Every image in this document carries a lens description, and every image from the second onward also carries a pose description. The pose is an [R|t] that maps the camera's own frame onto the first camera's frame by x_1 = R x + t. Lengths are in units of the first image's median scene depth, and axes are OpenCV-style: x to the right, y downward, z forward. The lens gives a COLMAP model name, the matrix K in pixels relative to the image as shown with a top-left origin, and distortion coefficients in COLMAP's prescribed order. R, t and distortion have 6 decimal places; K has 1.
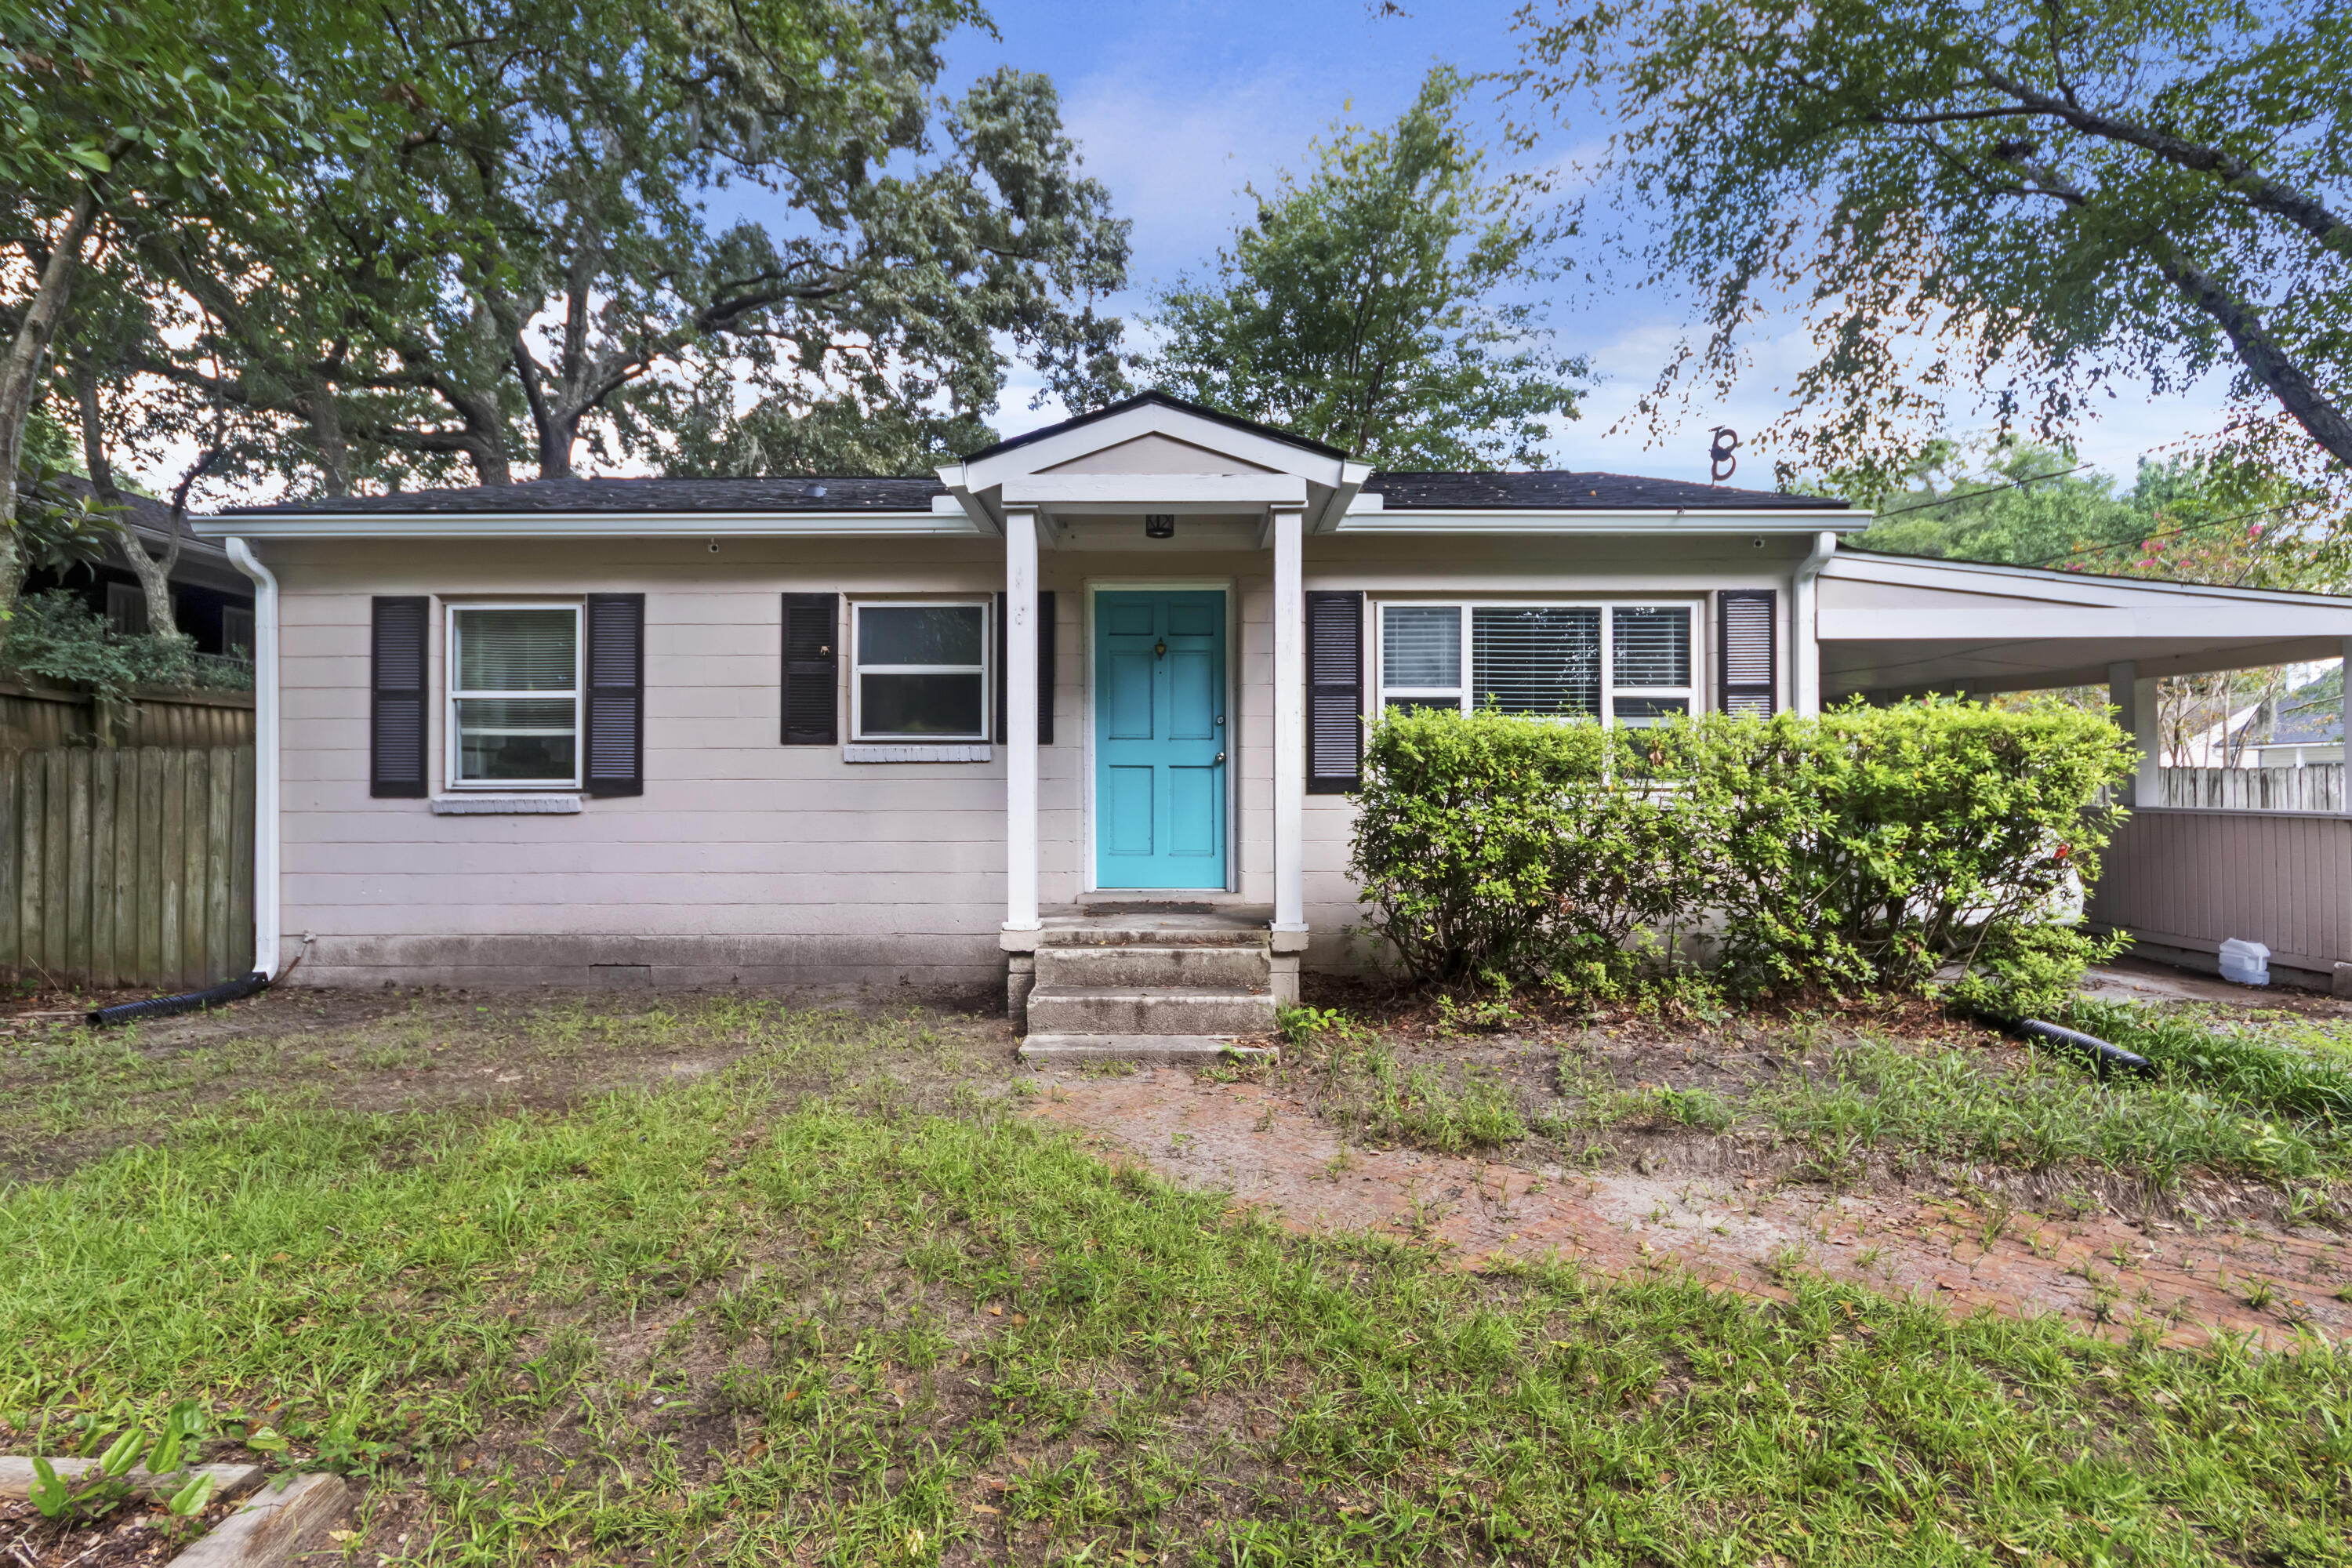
lens RADIAL K [[1125.9, 0, 1178.8], [0, 1125.9, 780.2], [0, 0, 1]] dist [-0.002254, 0.002541]
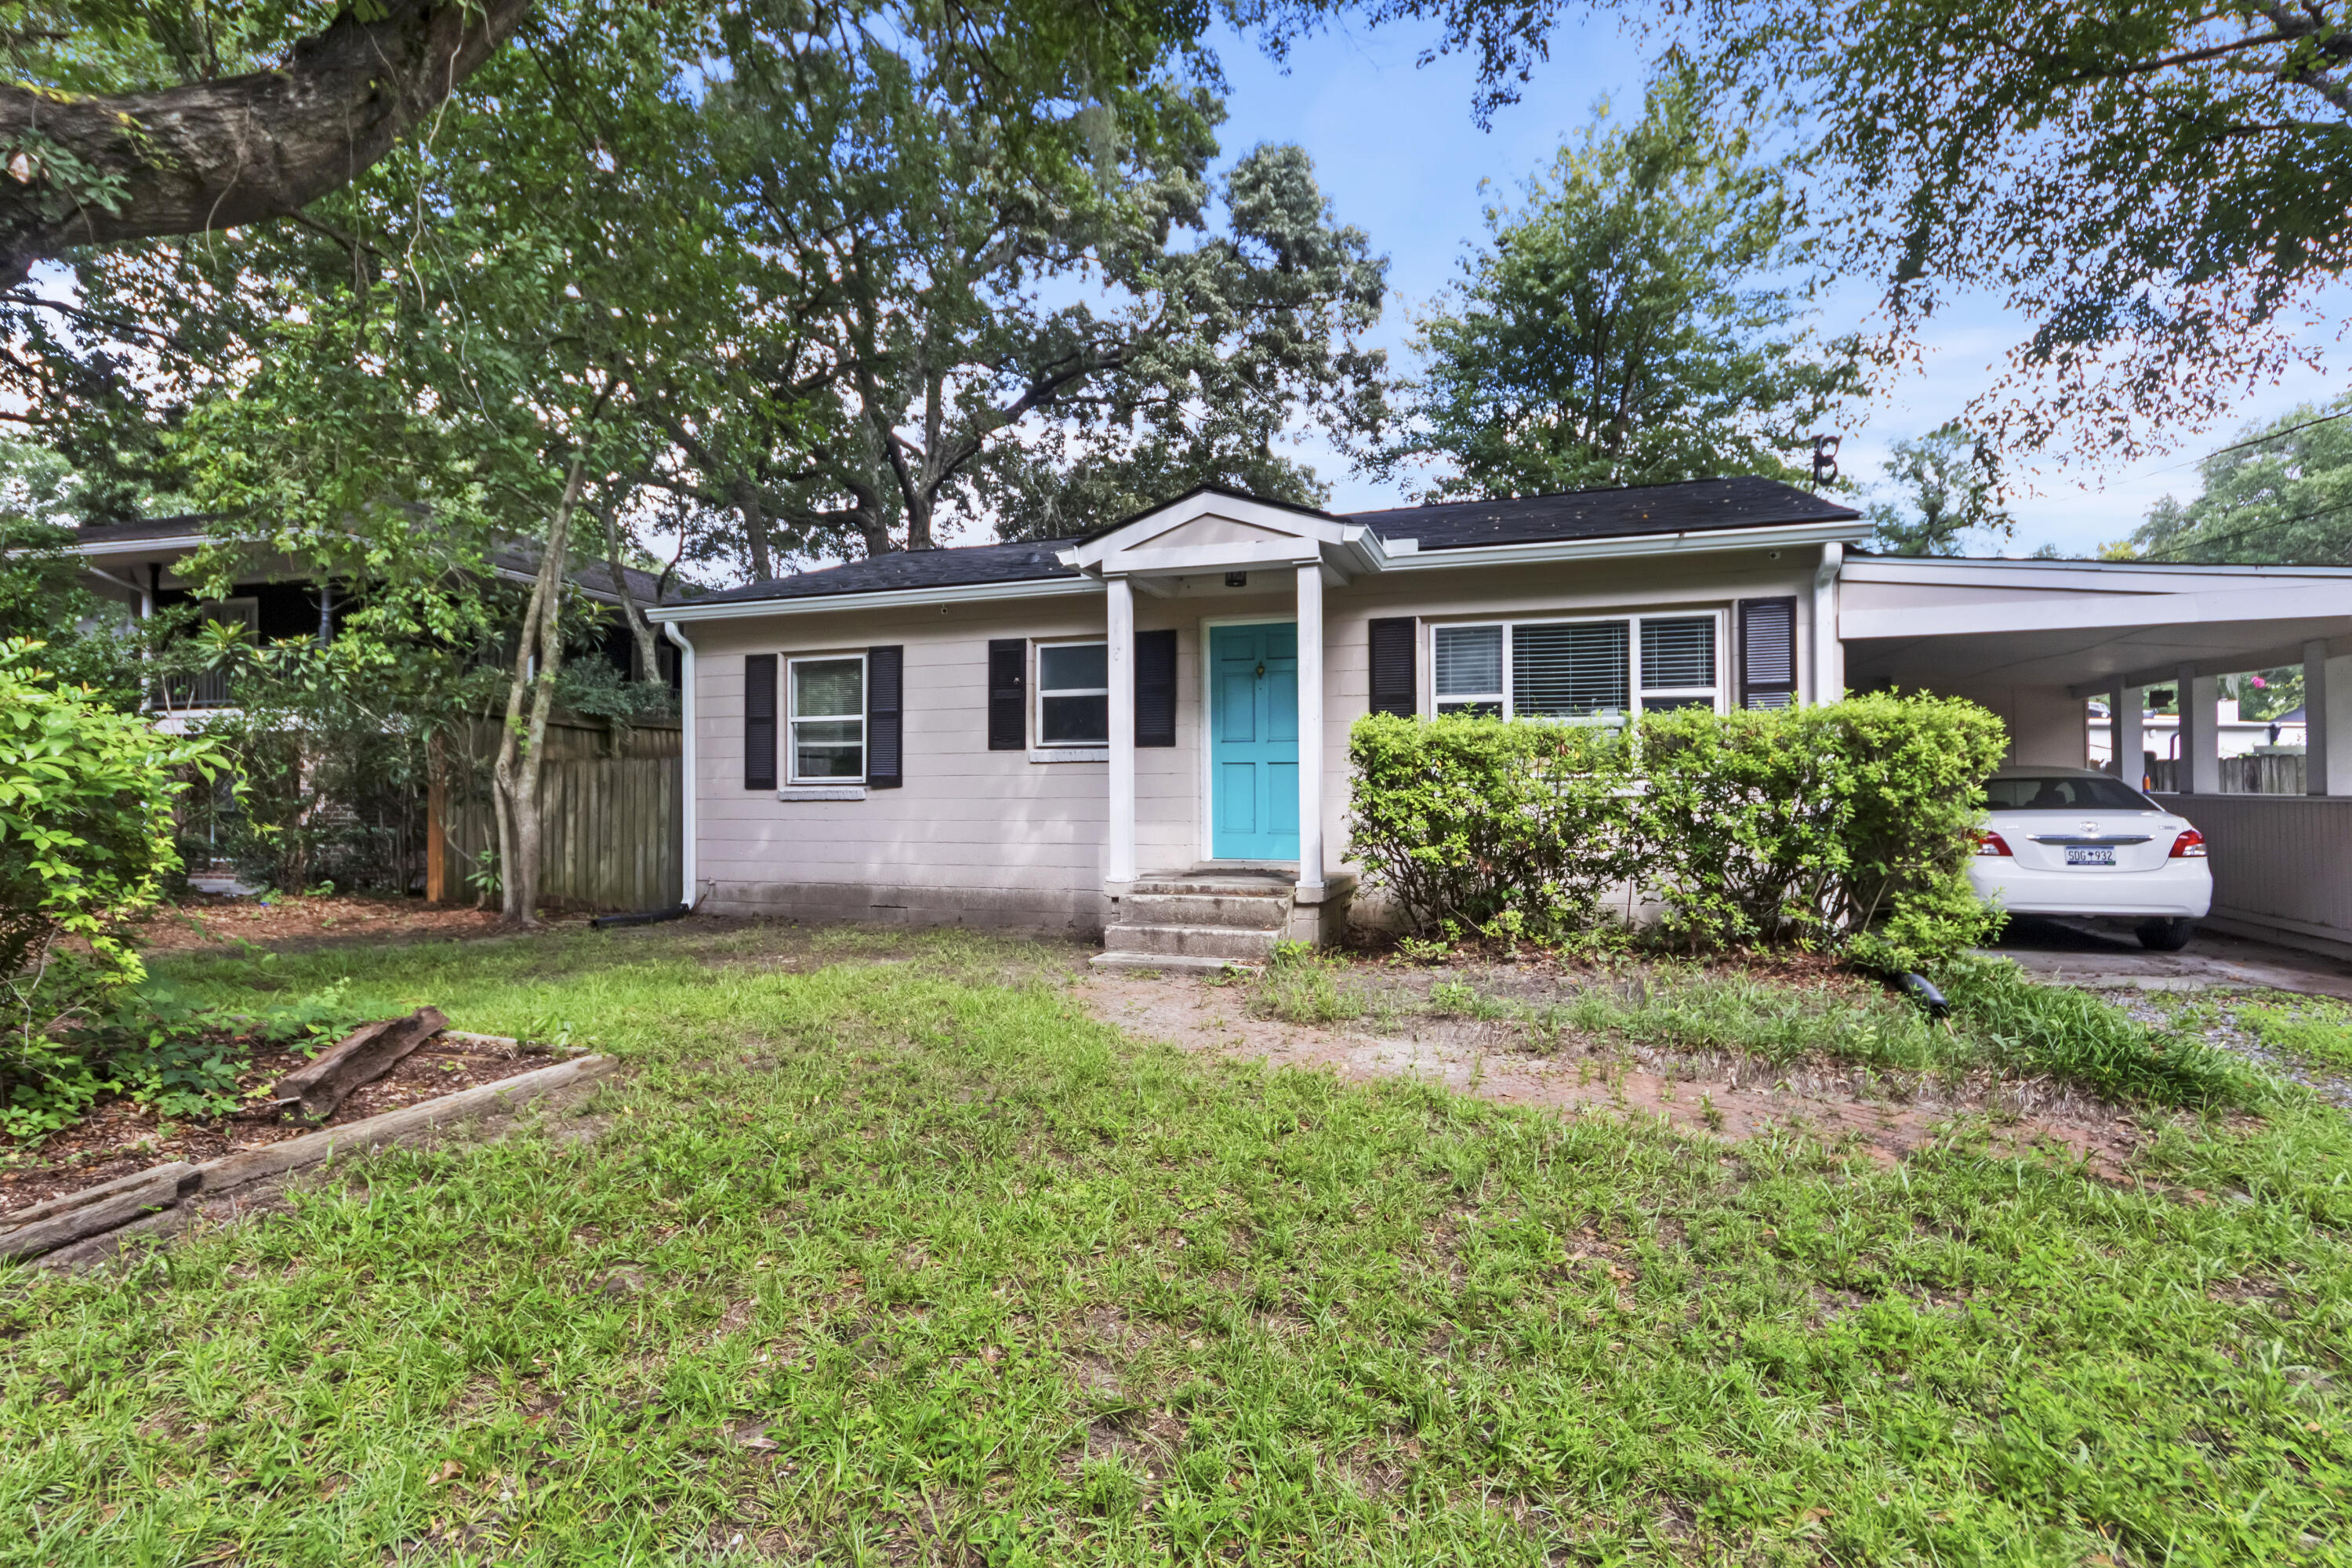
lens RADIAL K [[1125.9, 0, 1171.9], [0, 1125.9, 778.3], [0, 0, 1]] dist [-0.002254, 0.002541]
pose [[0.946263, -0.006478, -0.323332, 0.304595], [0.004956, 0.999972, -0.005530, 0.011857], [0.323359, 0.003631, 0.946270, -0.234595]]
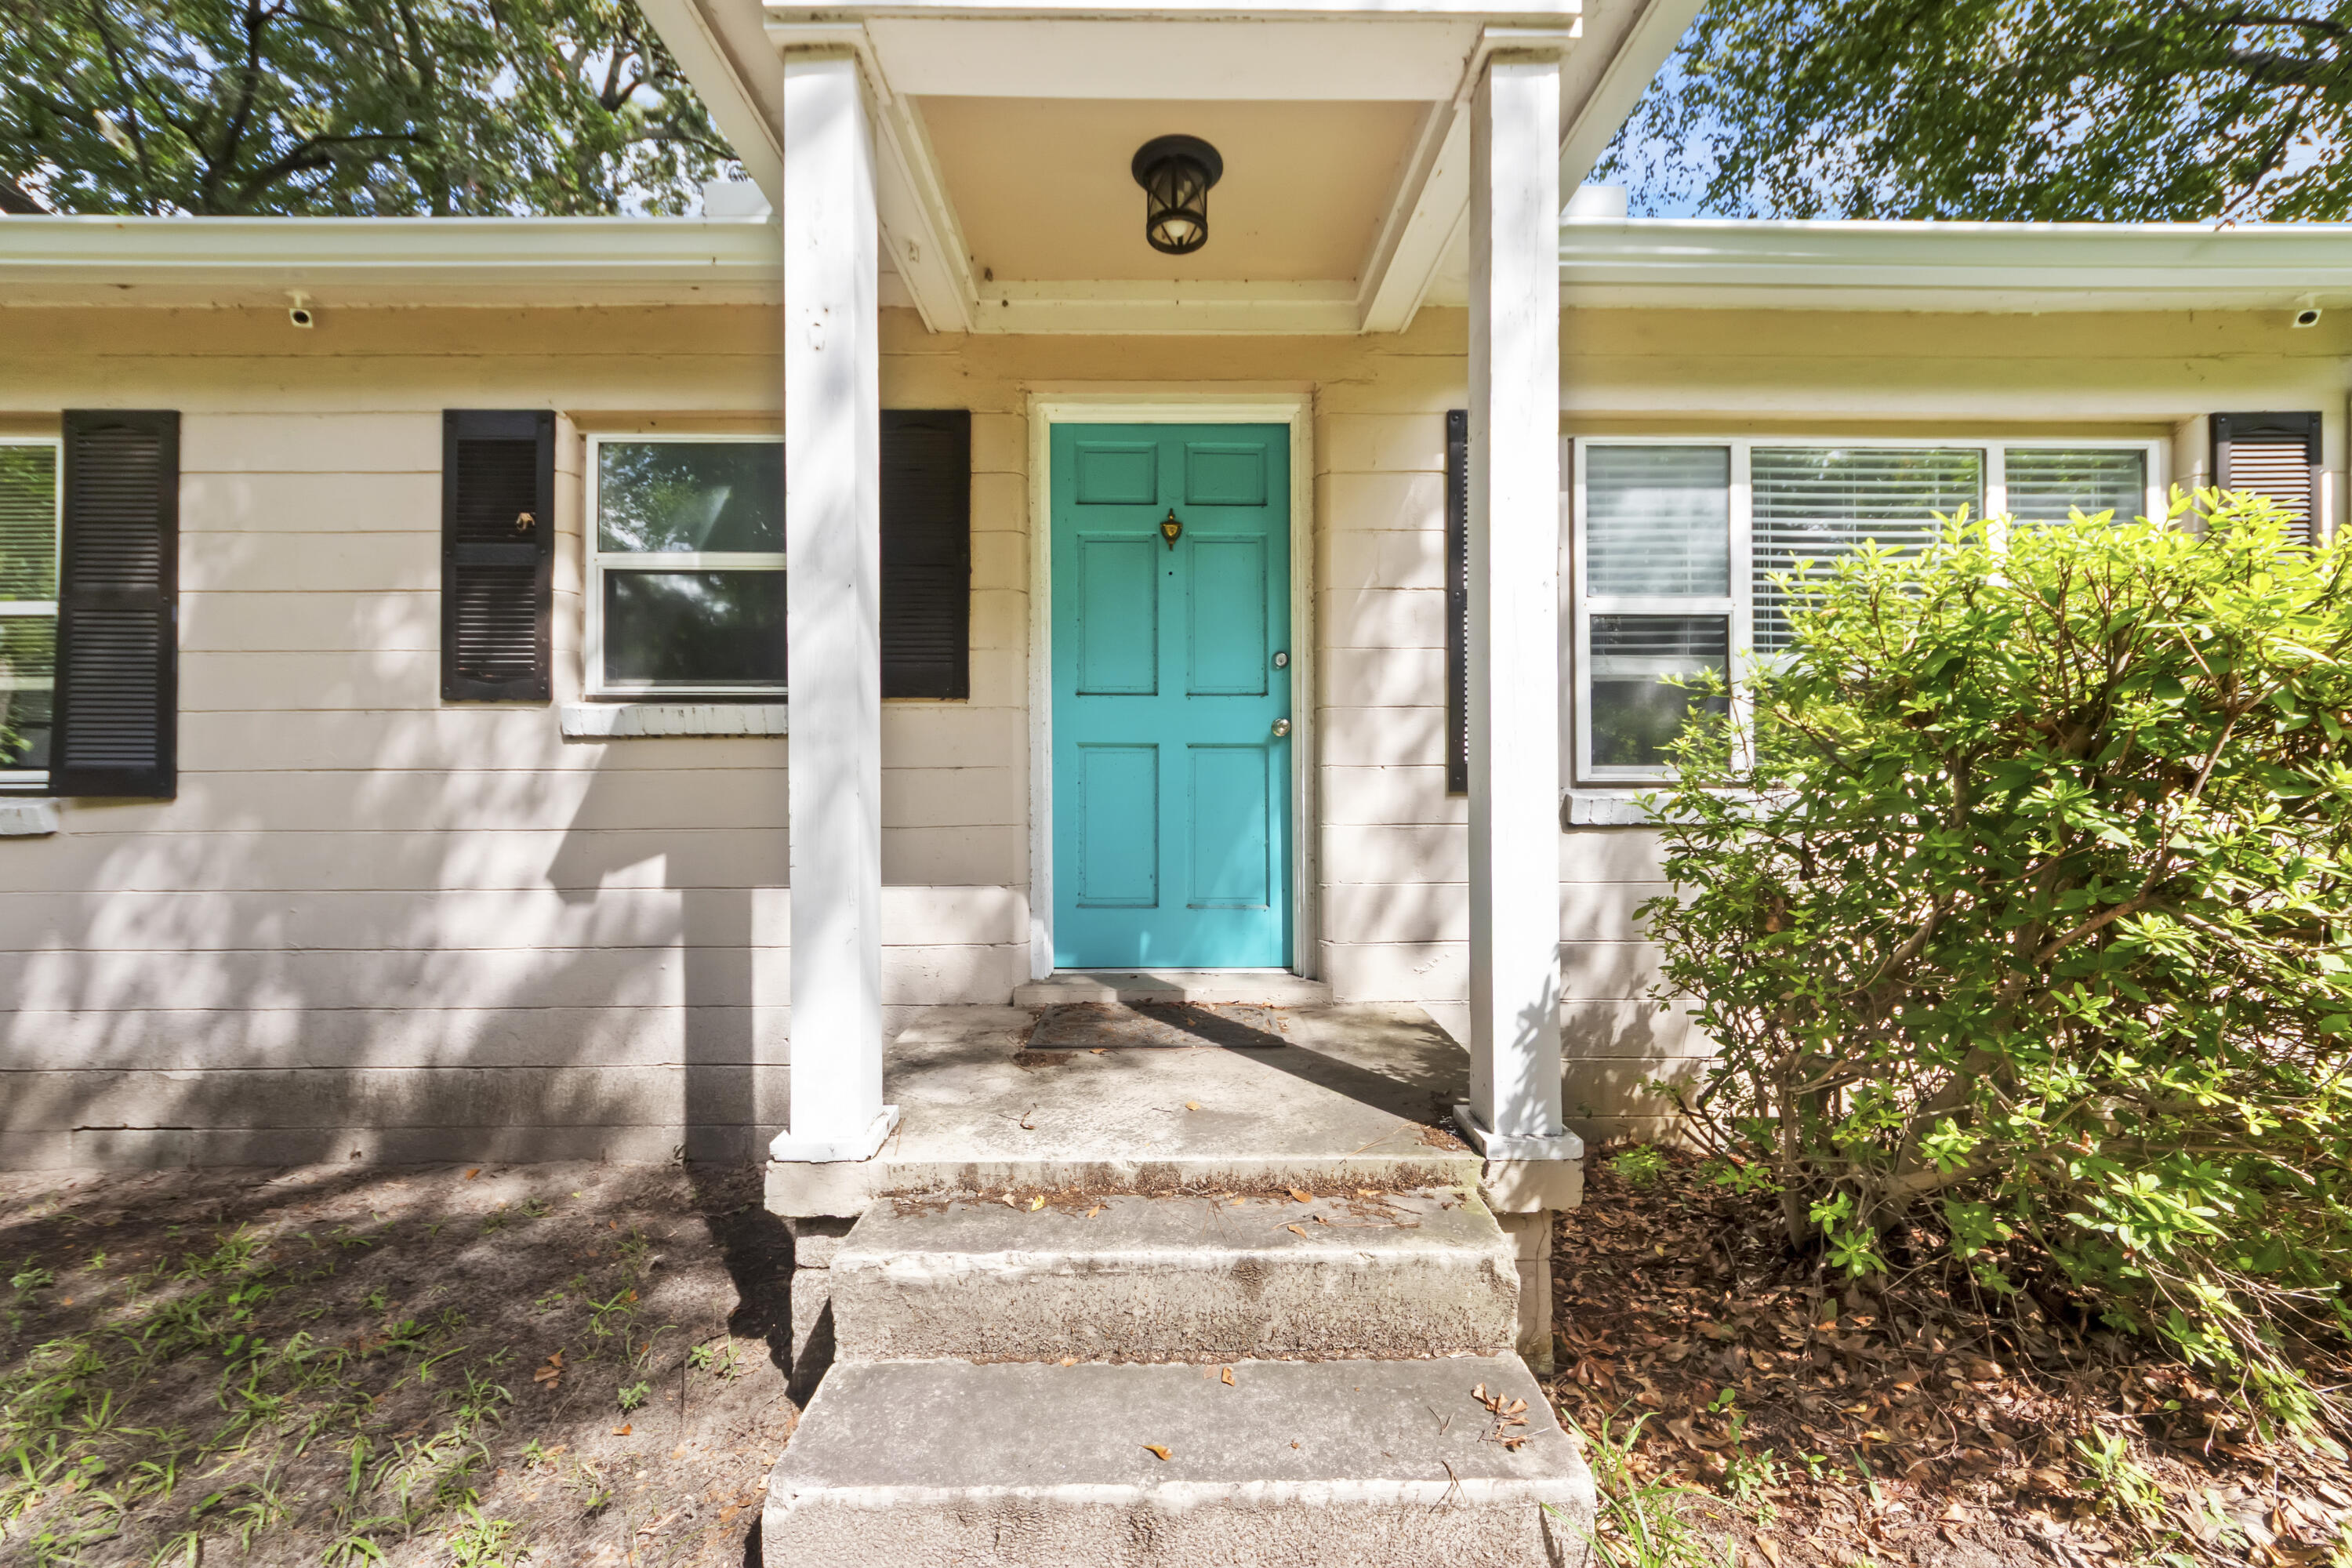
lens RADIAL K [[898.5, 0, 1176.1], [0, 898.5, 779.1], [0, 0, 1]] dist [0.006155, -0.001280]
pose [[0.999824, -0.002063, 0.018635, -0.022296], [0.002133, 0.999991, -0.003765, 0.005798], [-0.018627, 0.003804, 0.999819, 0.574283]]
